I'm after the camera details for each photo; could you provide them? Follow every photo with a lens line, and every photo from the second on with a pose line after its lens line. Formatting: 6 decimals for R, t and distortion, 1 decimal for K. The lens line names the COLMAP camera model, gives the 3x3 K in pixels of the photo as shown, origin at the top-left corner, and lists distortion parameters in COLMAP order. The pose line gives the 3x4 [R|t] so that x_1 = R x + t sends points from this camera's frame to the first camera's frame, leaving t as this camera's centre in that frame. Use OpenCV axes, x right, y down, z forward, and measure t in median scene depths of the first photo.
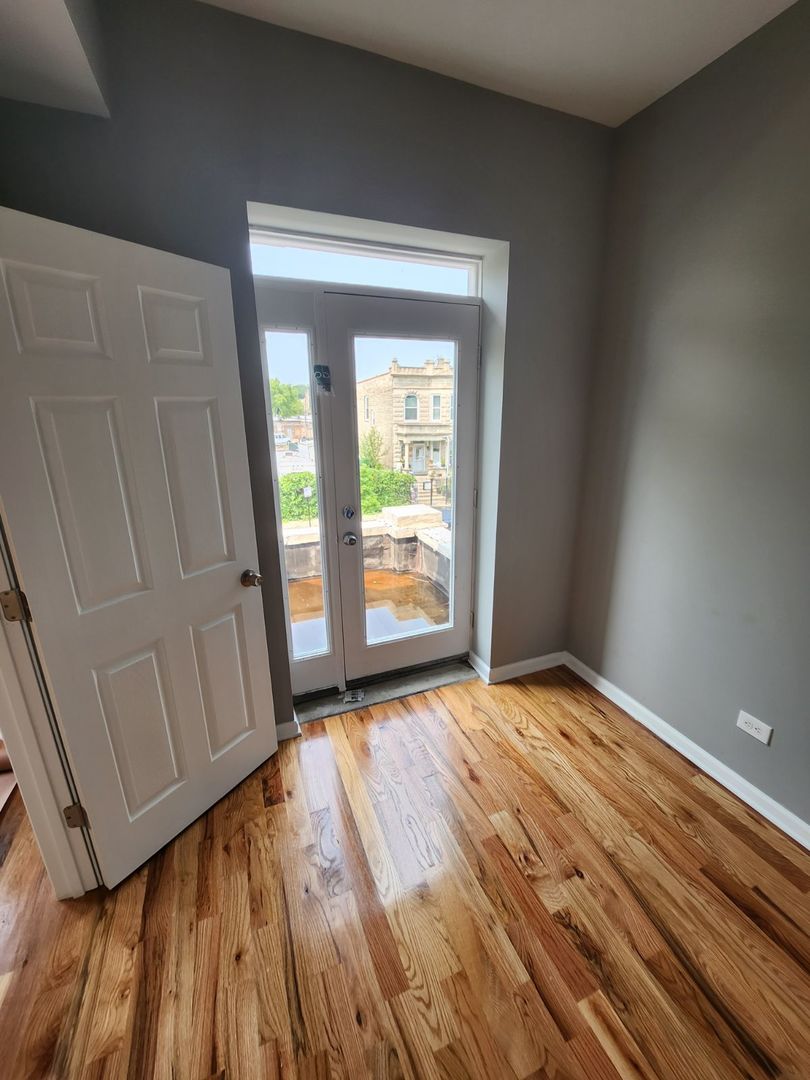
lens RADIAL K [[448.3, 0, 409.6], [0, 448.3, 537.6], [0, 0, 1]] dist [-0.011504, 0.000307]
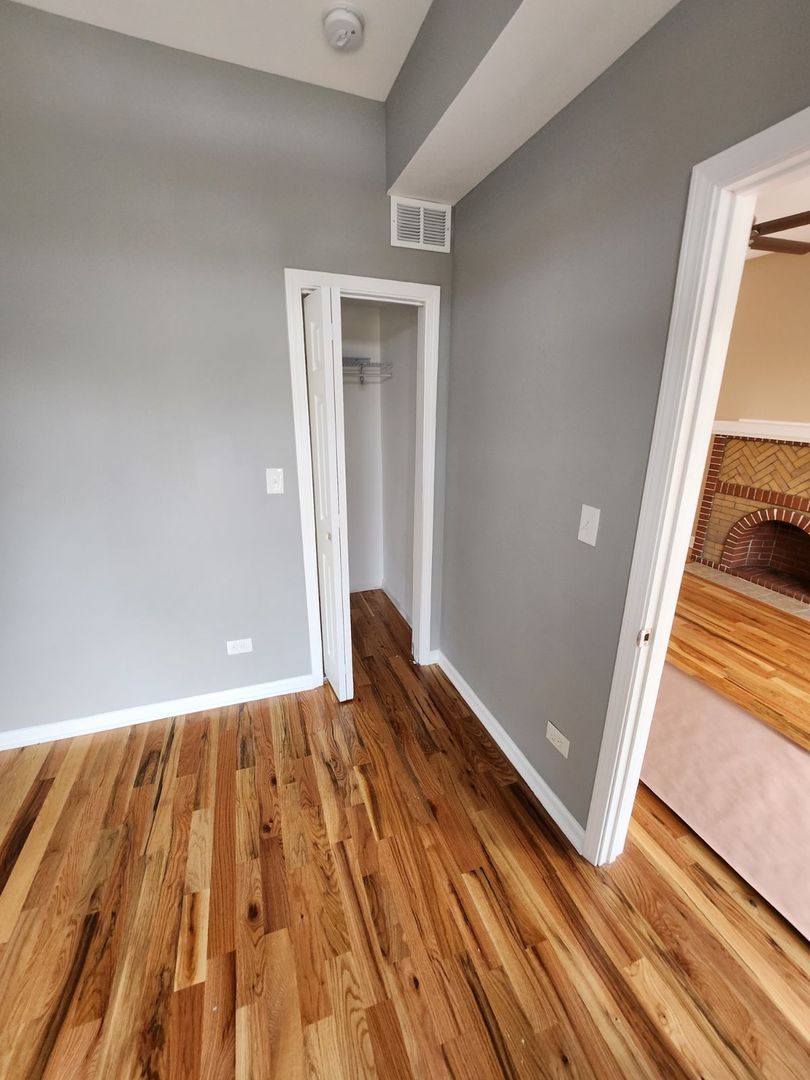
lens RADIAL K [[448.3, 0, 407.7], [0, 448.3, 538.6], [0, 0, 1]] dist [-0.011504, 0.000307]
pose [[-0.998771, -0.016047, 0.046886, -0.124798], [0.013739, 0.819368, 0.573103, -0.375383], [-0.047614, 0.573043, -0.818141, 1.238496]]
